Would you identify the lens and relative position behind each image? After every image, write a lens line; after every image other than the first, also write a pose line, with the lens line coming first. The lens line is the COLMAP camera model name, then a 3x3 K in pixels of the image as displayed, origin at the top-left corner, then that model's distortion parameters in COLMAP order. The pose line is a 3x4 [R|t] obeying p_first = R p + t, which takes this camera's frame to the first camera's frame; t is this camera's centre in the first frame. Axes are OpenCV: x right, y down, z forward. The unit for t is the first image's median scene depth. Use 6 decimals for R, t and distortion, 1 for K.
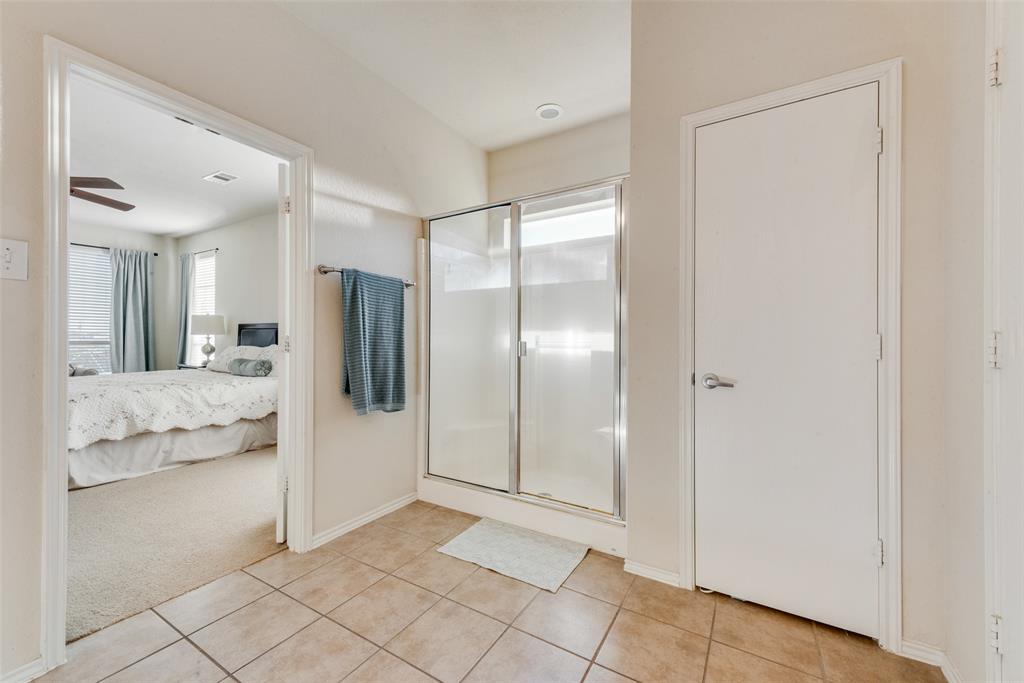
lens RADIAL K [[398.2, 0, 512.0], [0, 398.2, 341.5], [0, 0, 1]] dist [0.002394, 0.000211]
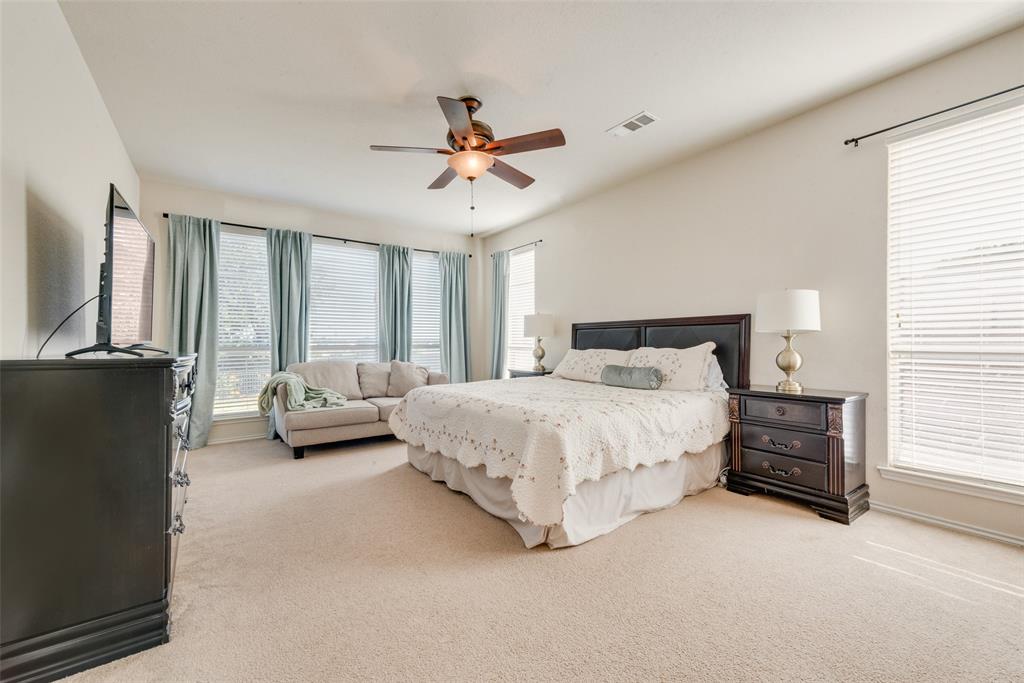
lens RADIAL K [[408.1, 0, 514.1], [0, 408.1, 344.7], [0, 0, 1]] dist [0.000530, 0.000005]
pose [[0.914599, -0.007075, -0.404301, -0.636640], [0.007233, 0.999973, -0.001138, 0.001864], [0.404298, -0.001884, 0.914625, 0.209431]]
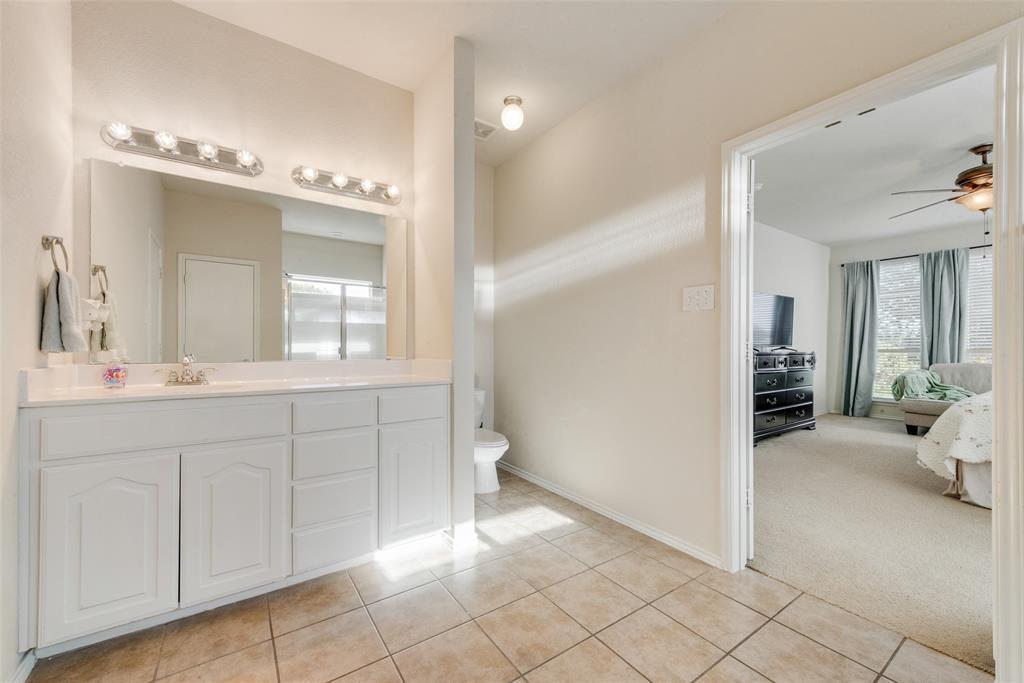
lens RADIAL K [[408.1, 0, 514.1], [0, 408.1, 344.7], [0, 0, 1]] dist [0.000530, 0.000005]
pose [[-0.424567, -0.007415, -0.905366, 0.181015], [-0.006698, 0.999965, -0.005049, 0.001449], [0.905372, 0.003921, -0.424601, 0.304383]]
